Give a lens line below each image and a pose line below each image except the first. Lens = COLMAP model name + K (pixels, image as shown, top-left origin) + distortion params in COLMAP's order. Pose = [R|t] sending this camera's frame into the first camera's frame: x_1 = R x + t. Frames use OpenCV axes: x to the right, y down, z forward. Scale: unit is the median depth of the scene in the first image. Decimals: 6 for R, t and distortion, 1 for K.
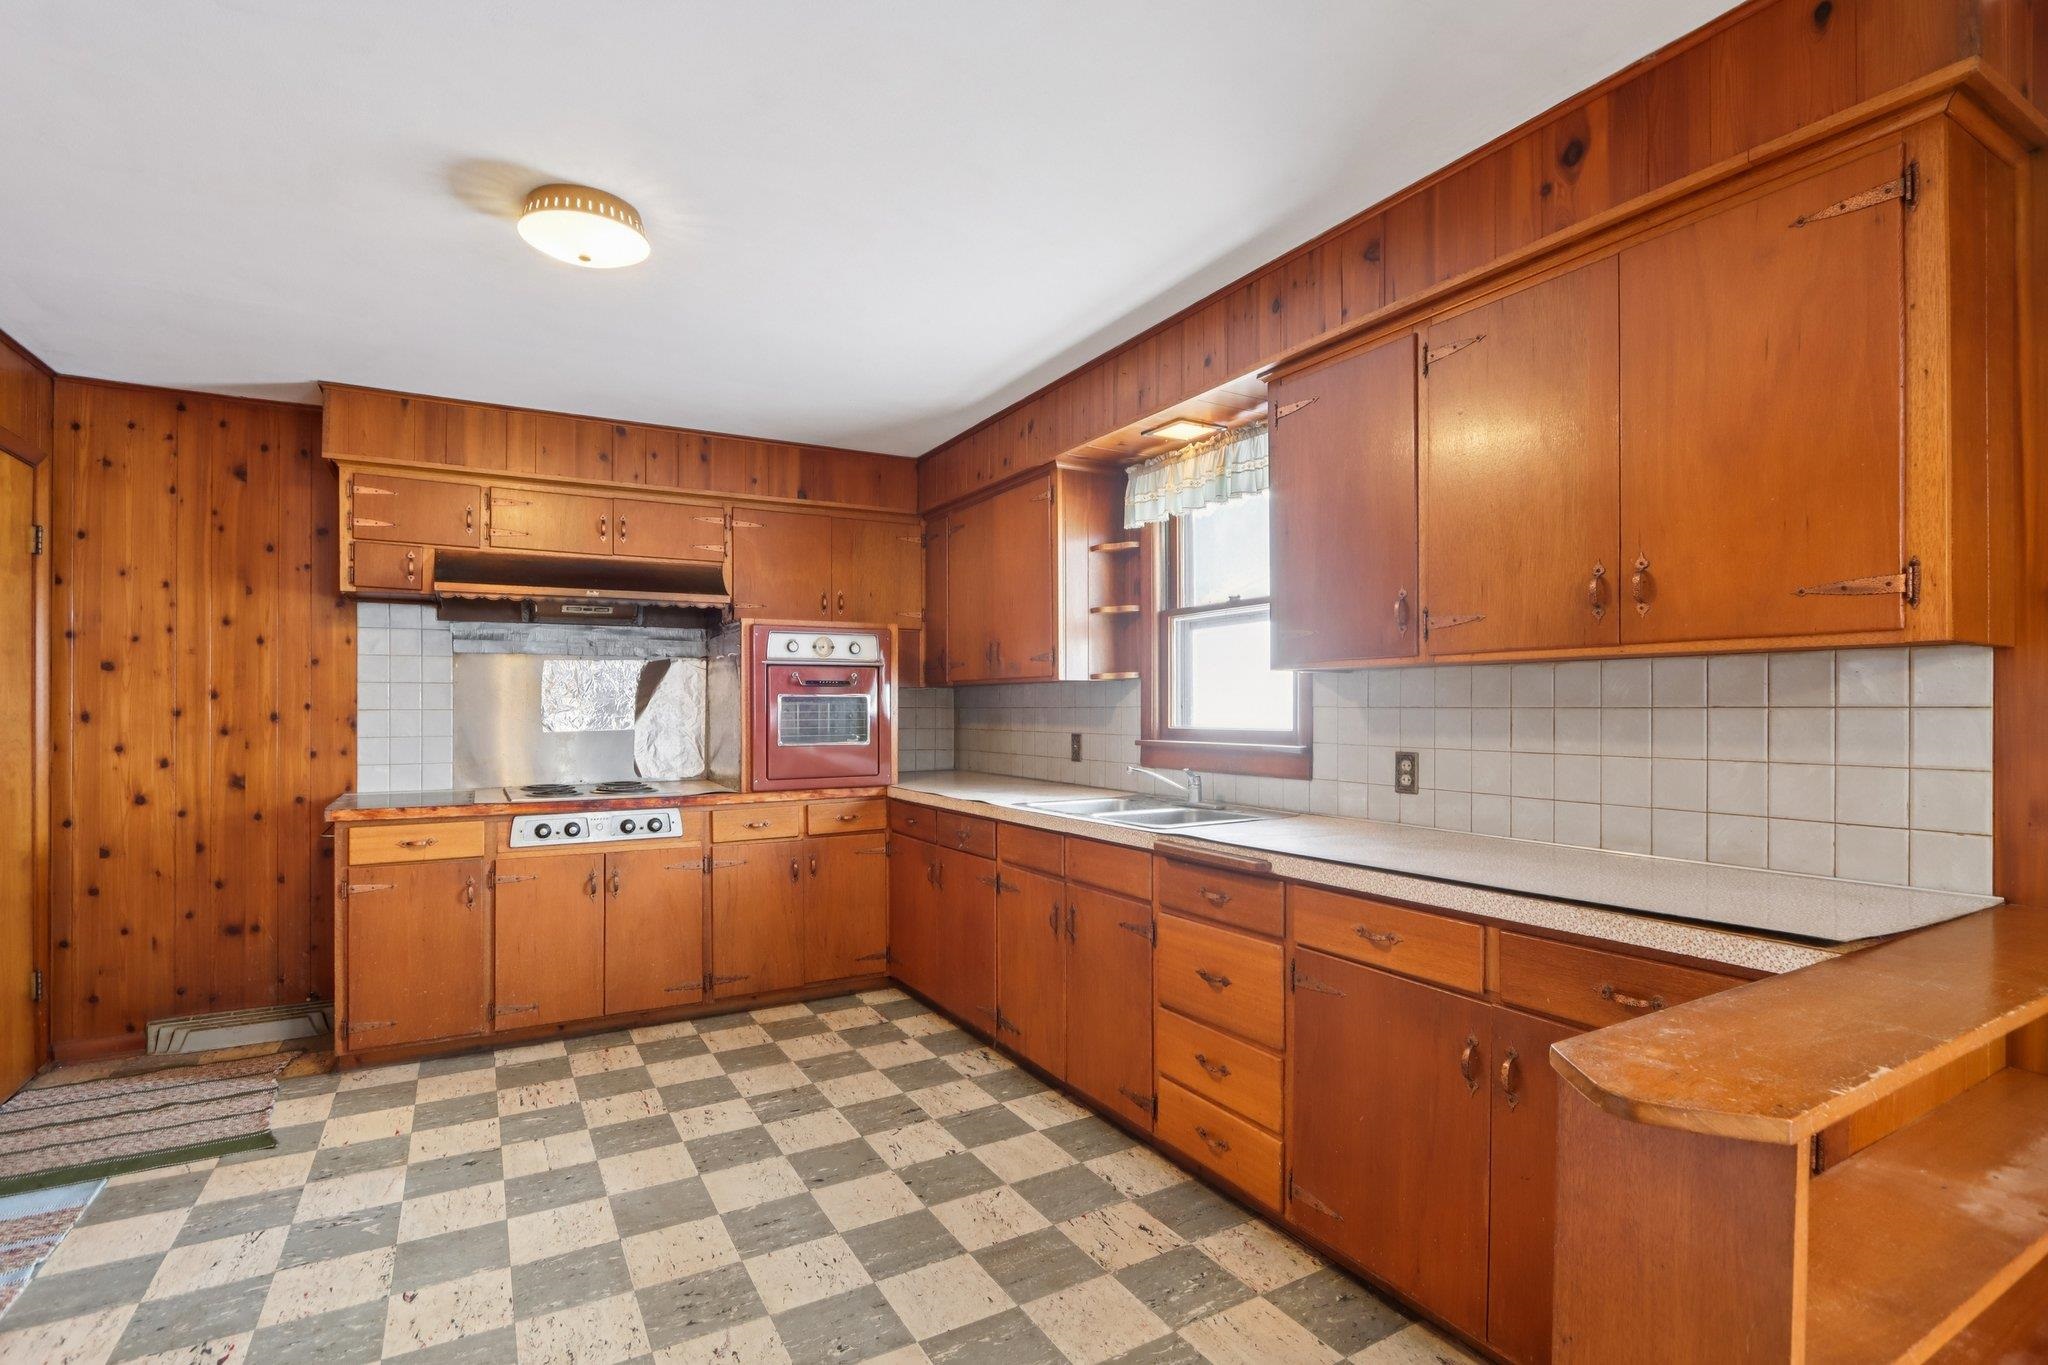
lens RADIAL K [[952.9, 0, 1025.1], [0, 952.9, 709.2], [0, 0, 1]] dist [-0.015913, 0.003209]
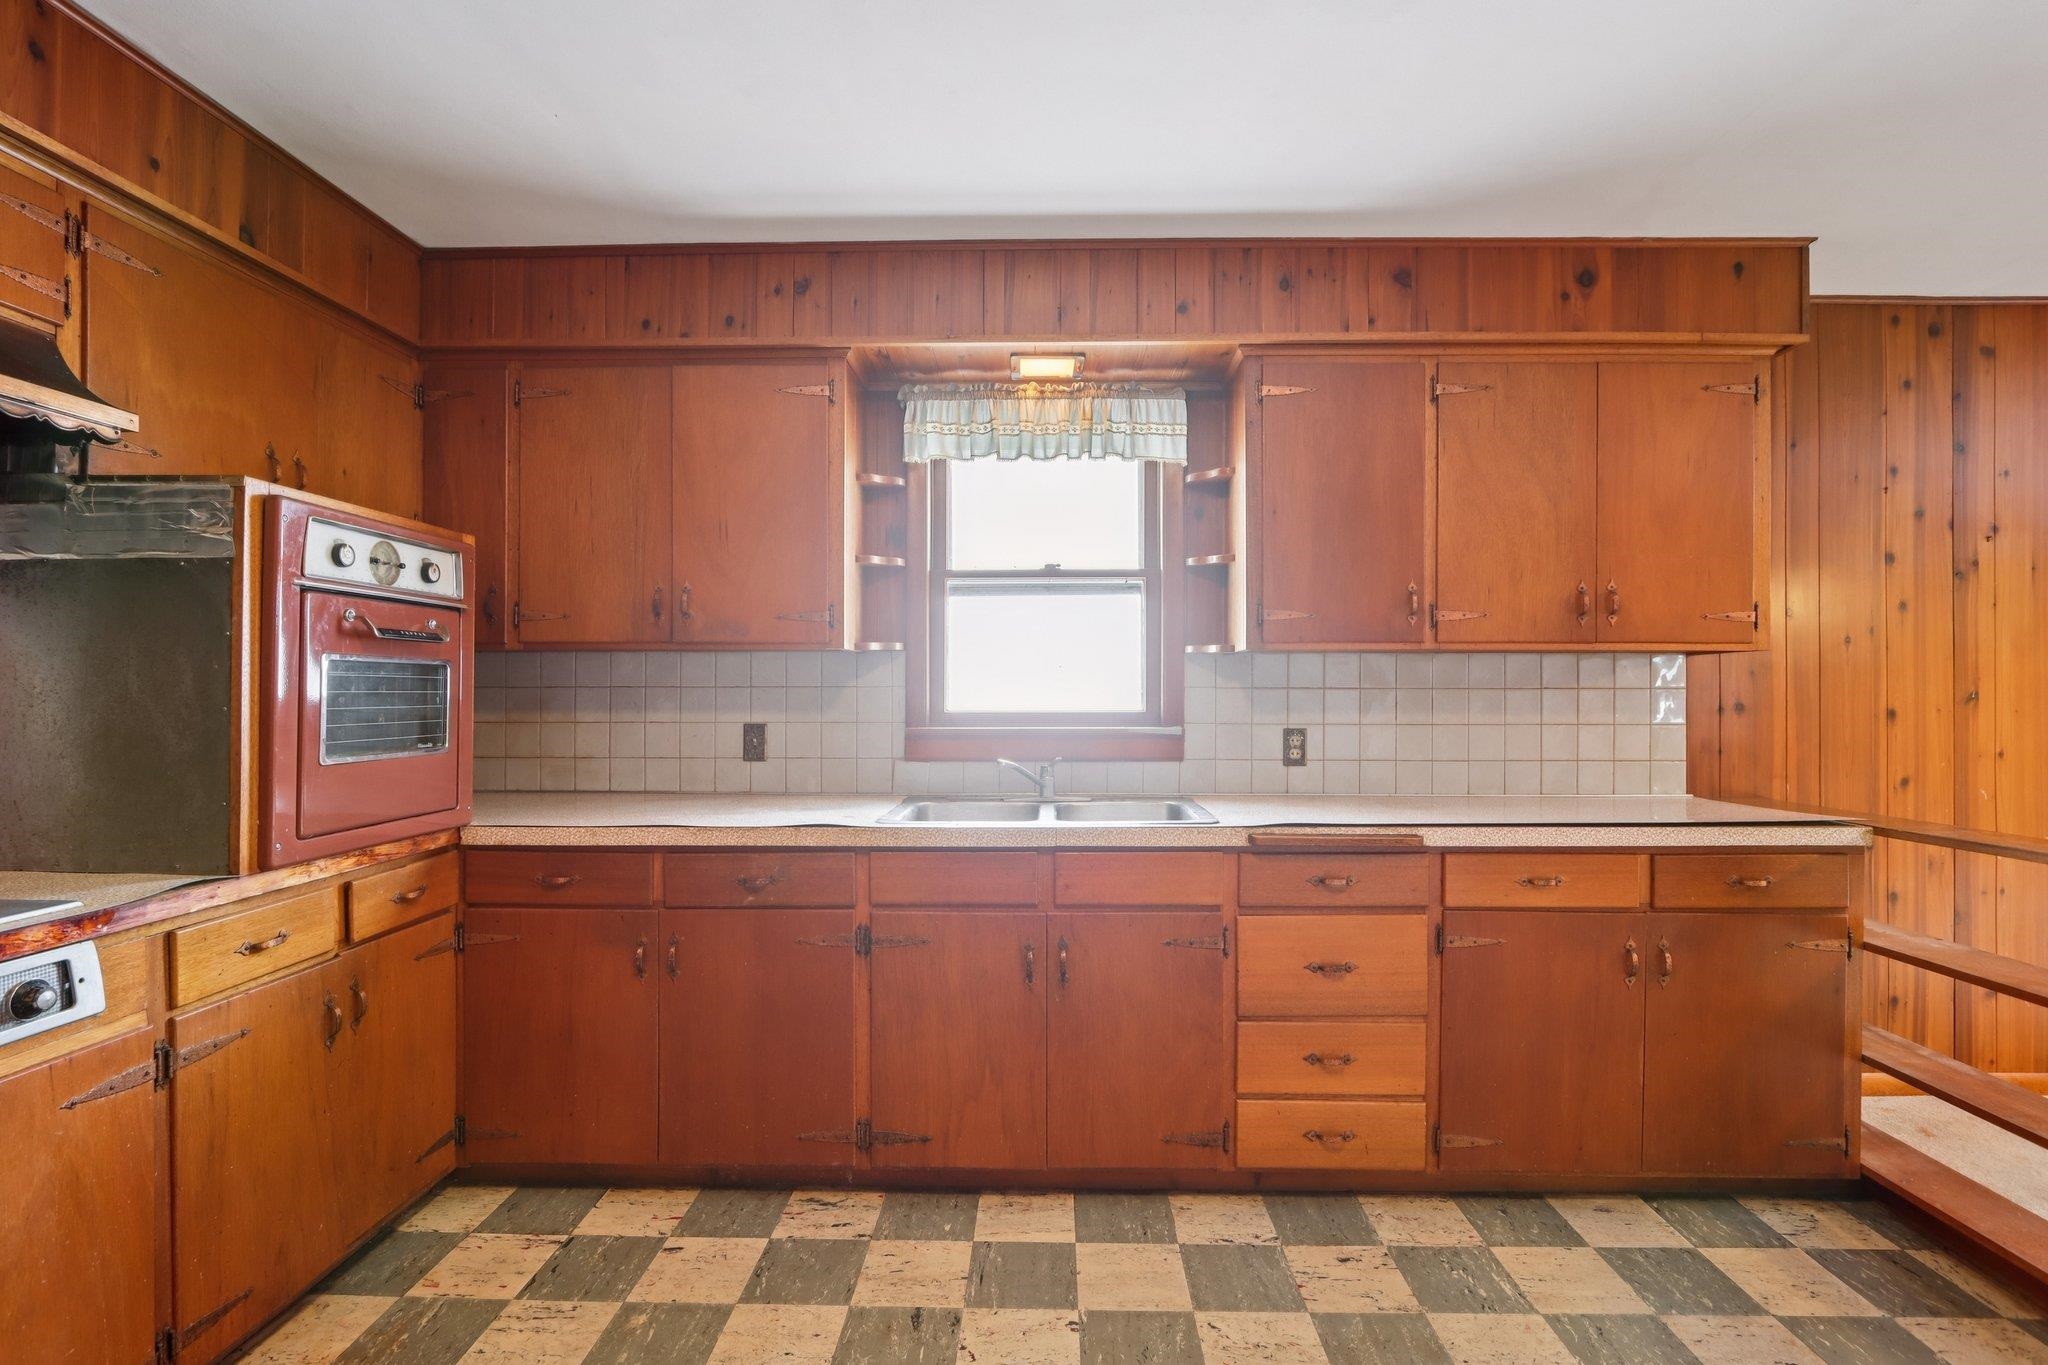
lens RADIAL K [[952.9, 0, 1030.7], [0, 952.9, 695.1], [0, 0, 1]] dist [-0.015913, 0.003209]
pose [[0.523208, 0.000474, 0.852205, -0.544905], [-0.000203, 1.000000, -0.000431, 0.005408], [-0.852205, 0.000053, 0.523208, 0.530991]]
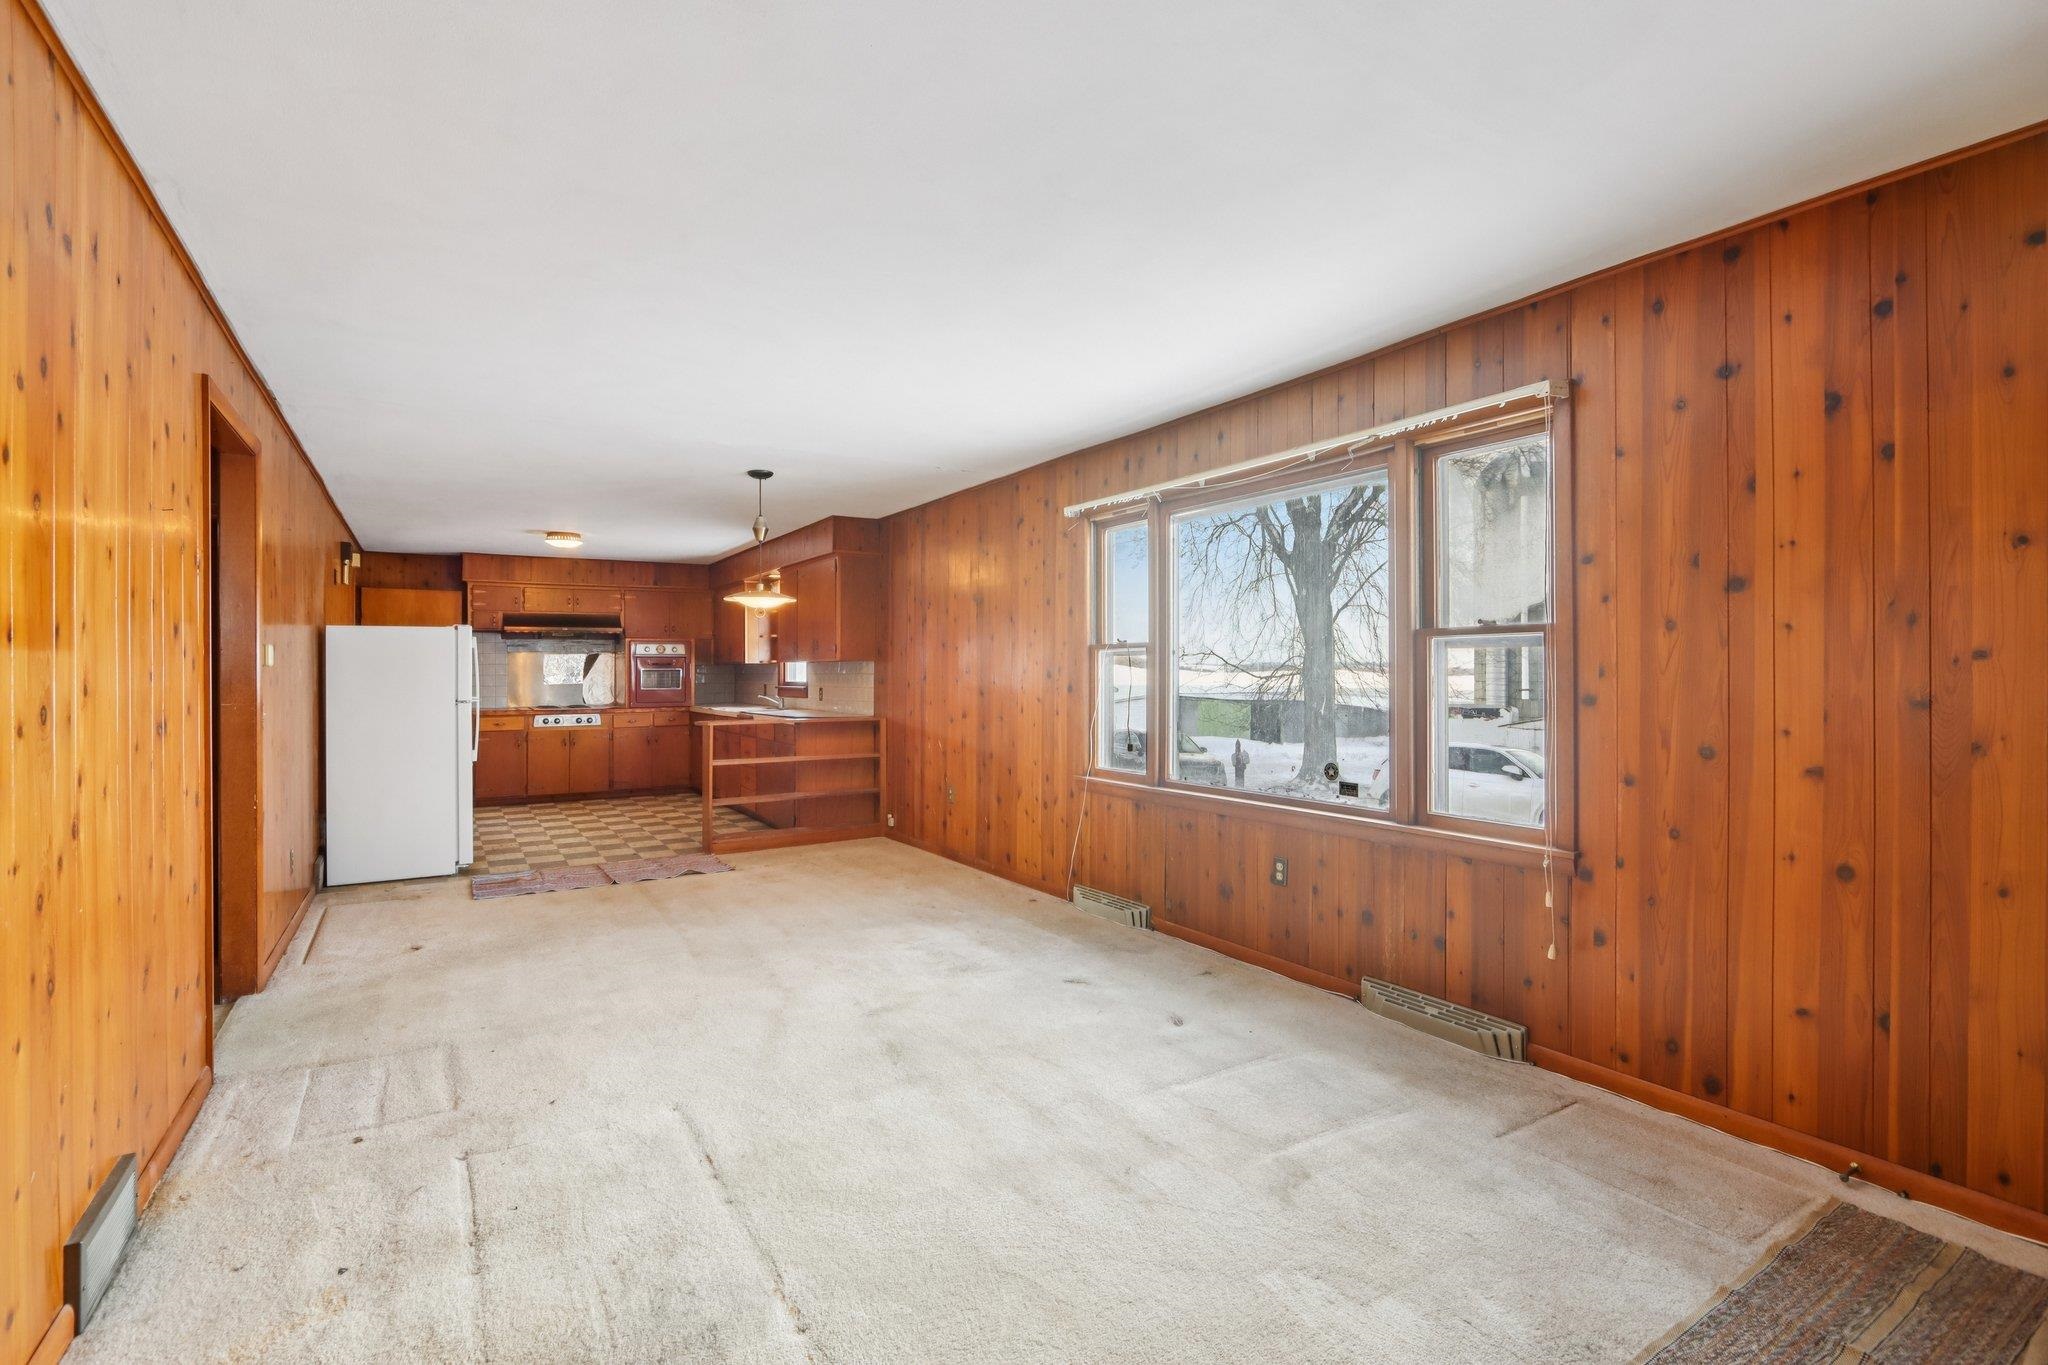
lens RADIAL K [[952.9, 0, 1035.6], [0, 952.9, 671.4], [0, 0, 1]] dist [-0.015913, 0.003209]
pose [[0.999293, 0.000686, 0.037599, 0.781530], [-0.000624, 0.999998, -0.001672, -0.006200], [-0.037600, 0.001648, 0.999292, -1.751613]]
